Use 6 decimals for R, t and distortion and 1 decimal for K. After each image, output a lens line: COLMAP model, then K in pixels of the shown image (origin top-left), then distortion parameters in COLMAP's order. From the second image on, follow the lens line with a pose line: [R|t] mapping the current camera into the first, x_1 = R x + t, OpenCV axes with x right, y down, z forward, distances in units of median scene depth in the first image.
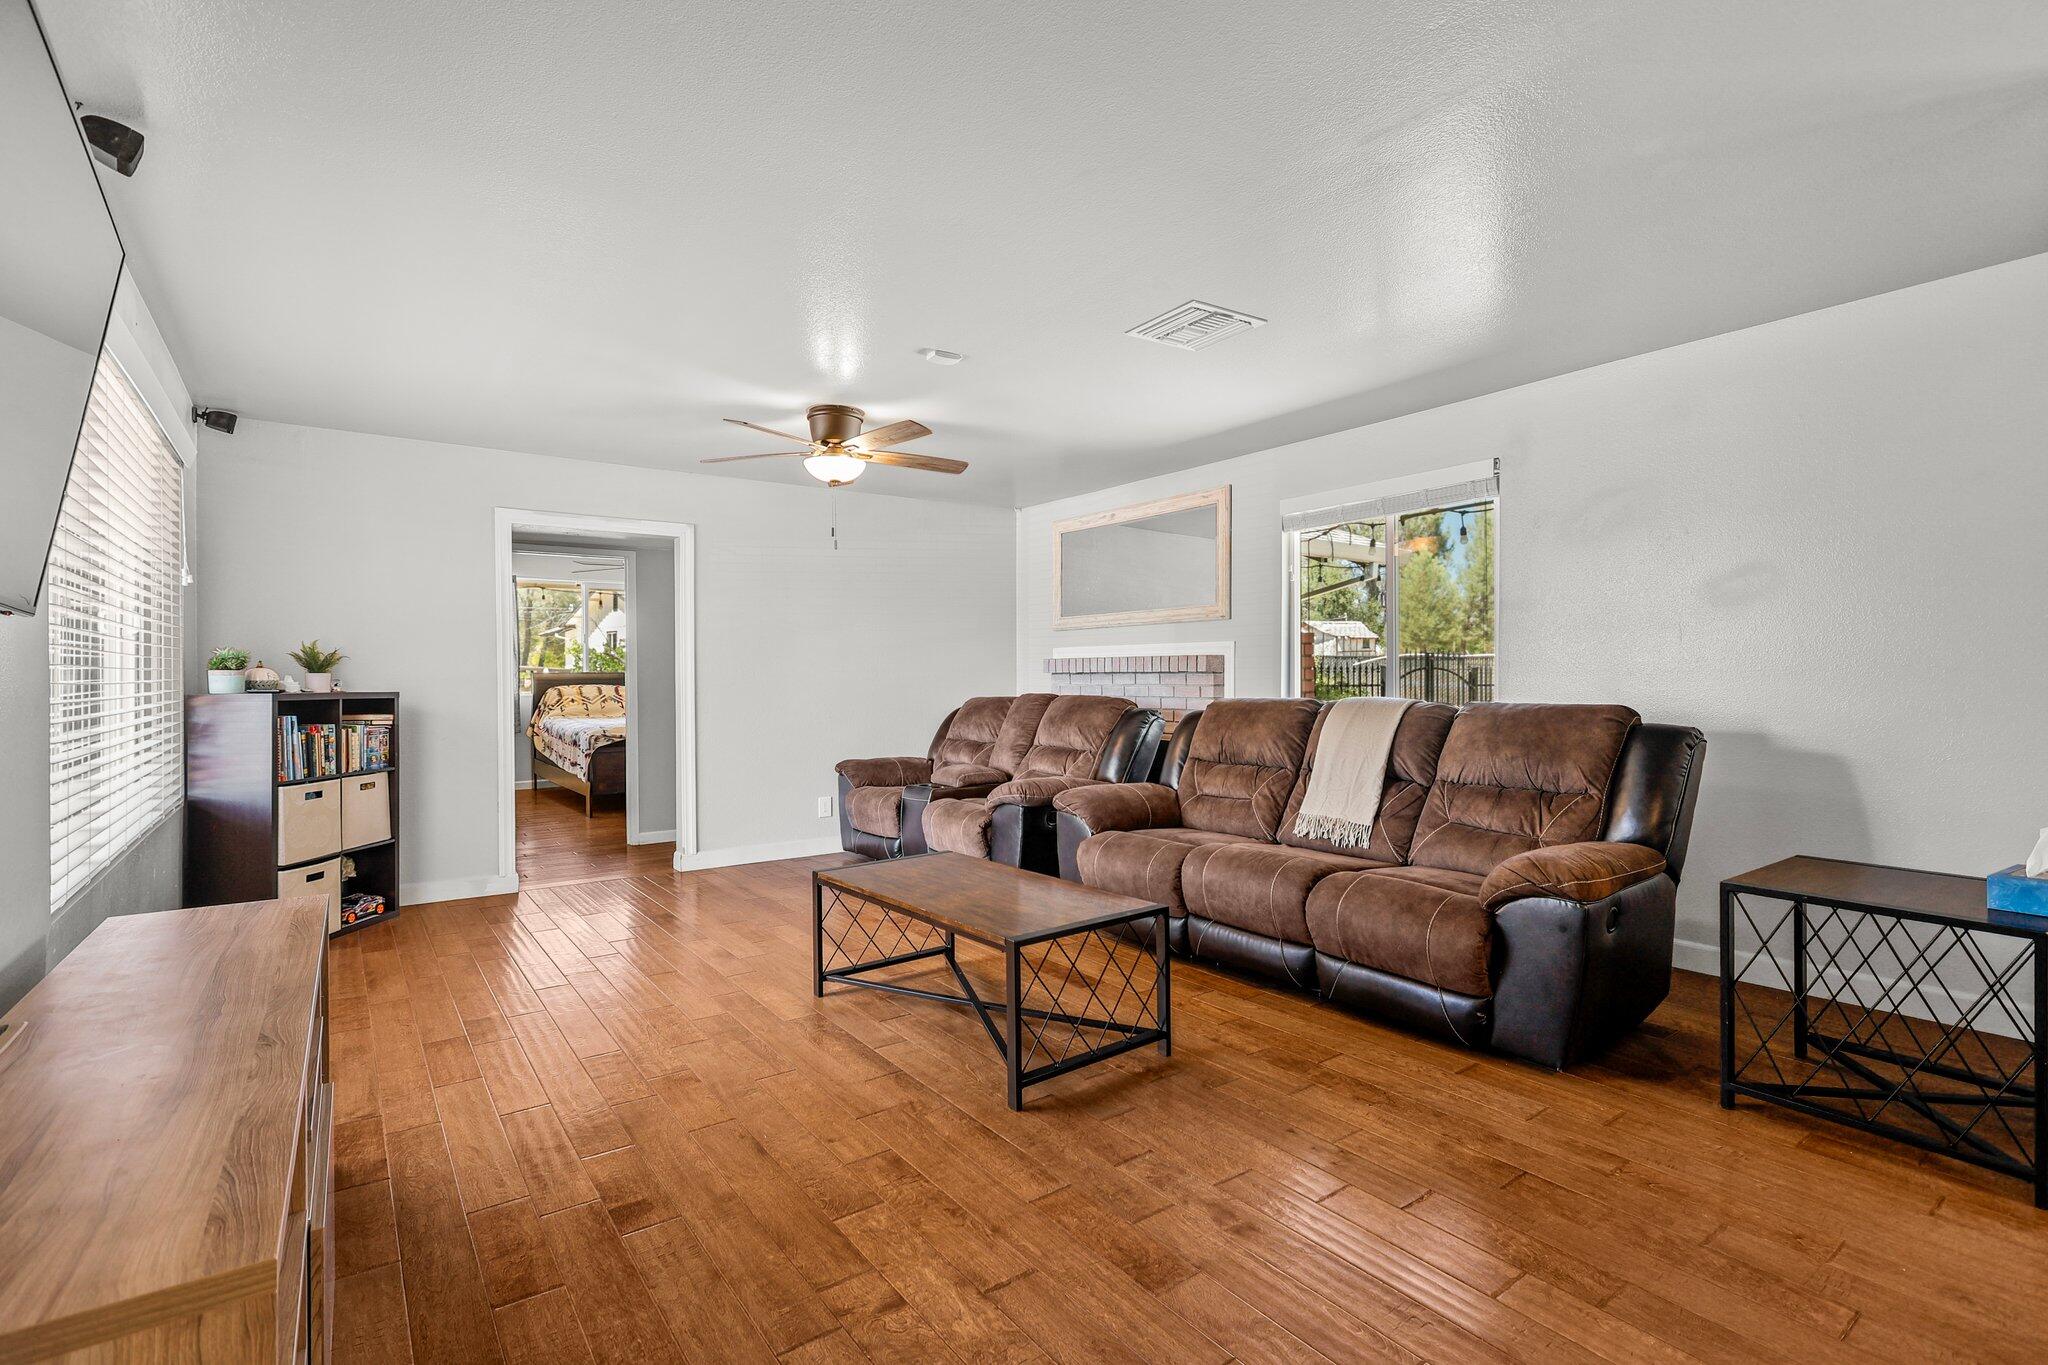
lens RADIAL K [[953.4, 0, 1030.4], [0, 953.4, 680.5], [0, 0, 1]] dist [0.005304, -0.002148]
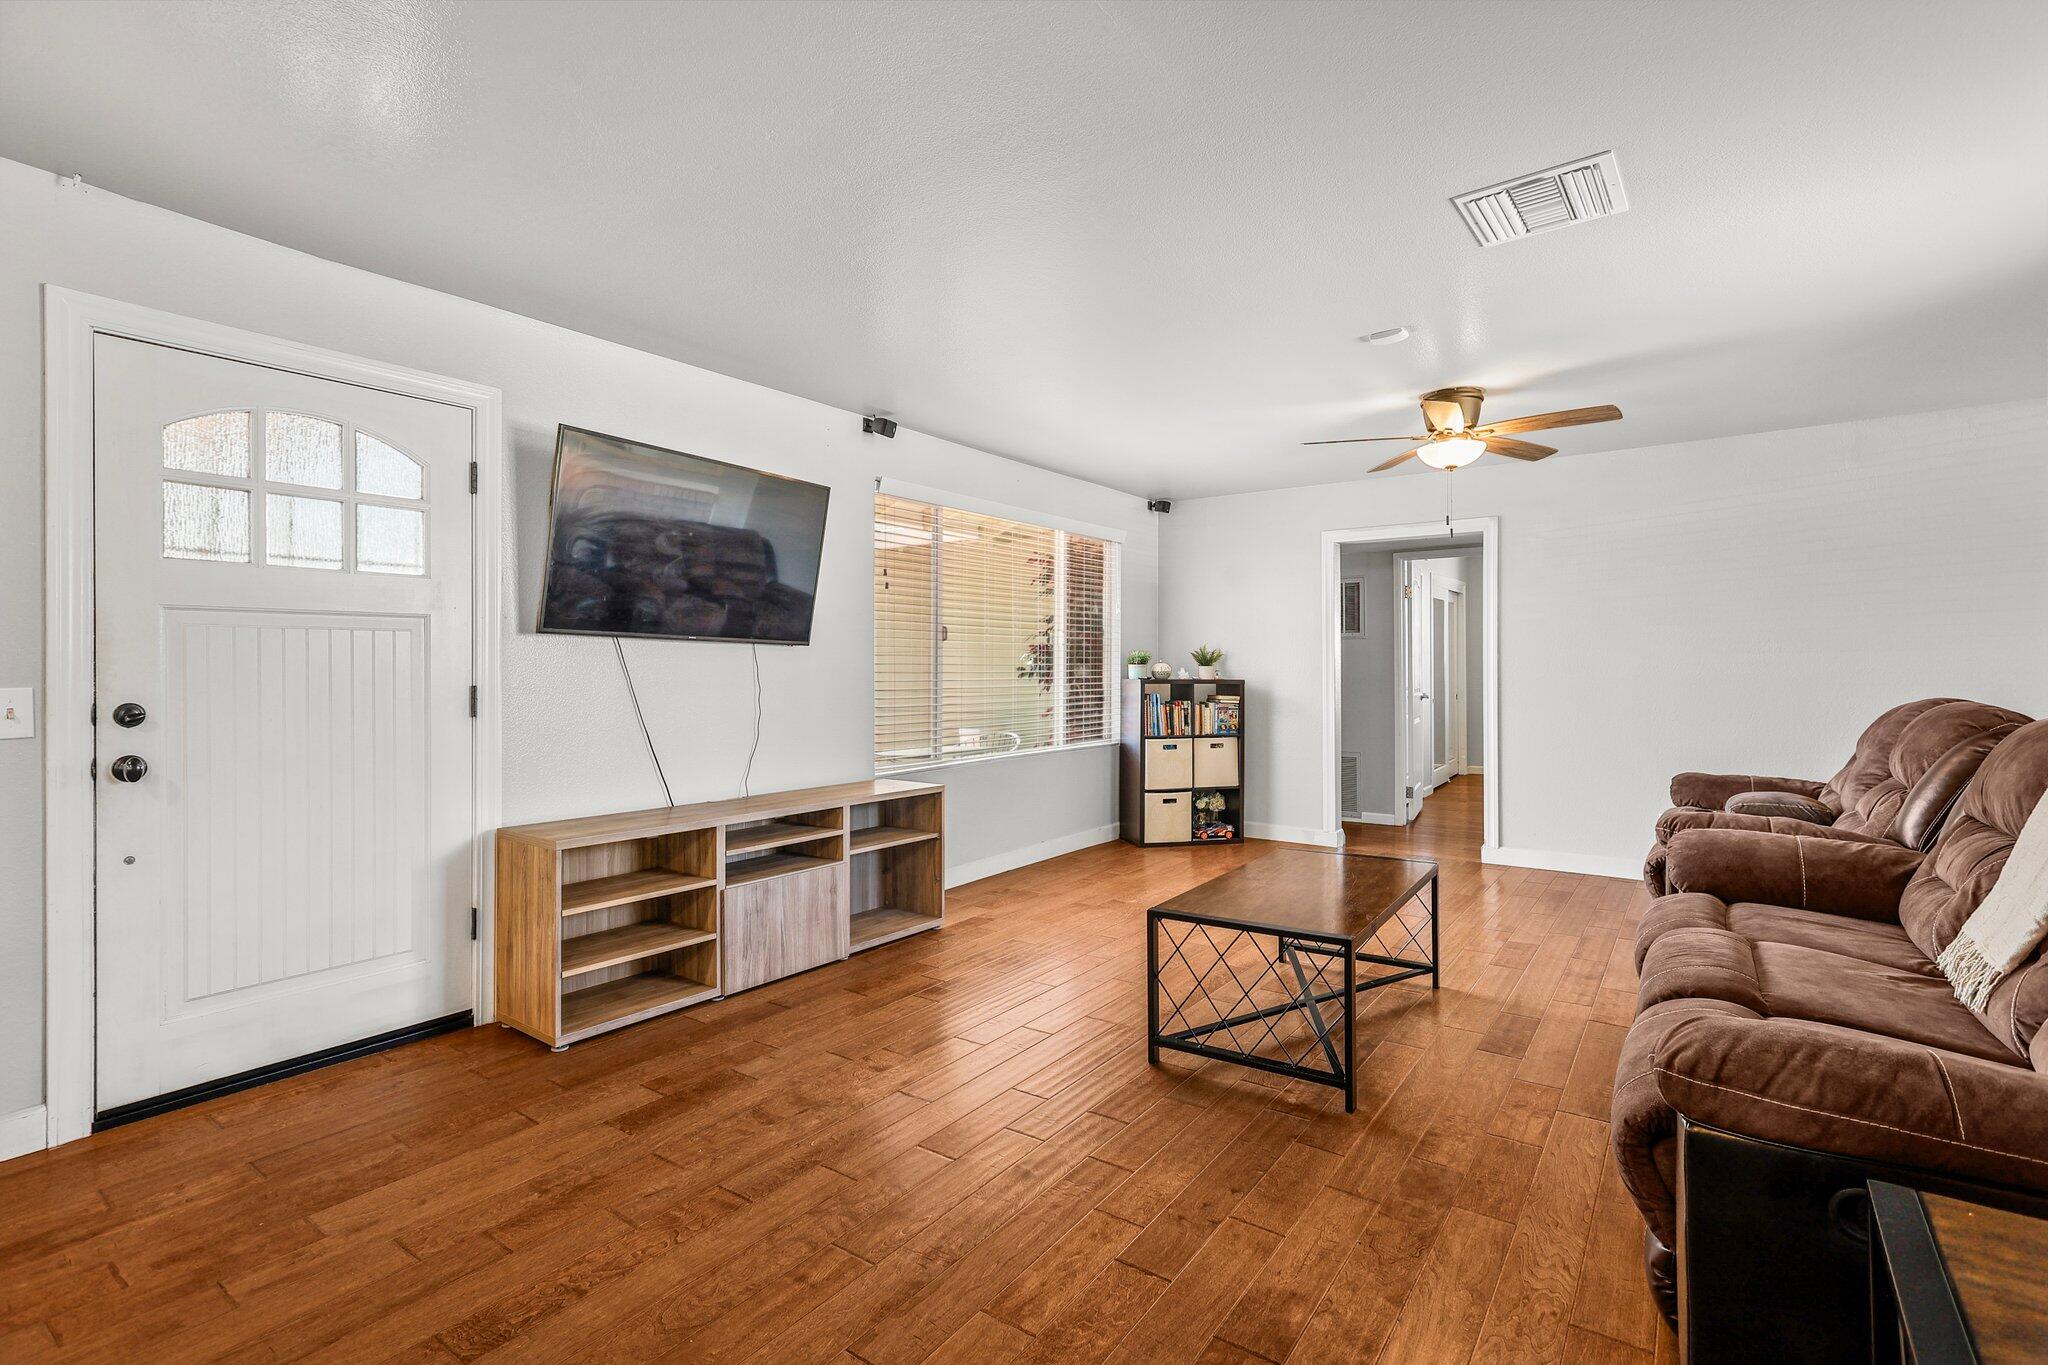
lens RADIAL K [[953.4, 0, 1031.5], [0, 953.4, 670.1], [0, 0, 1]] dist [0.005304, -0.002148]
pose [[0.309955, 0.004870, -0.950739, 0.593383], [-0.006102, 0.999976, 0.003133, -0.004997], [0.950732, 0.004830, 0.309977, 0.310404]]
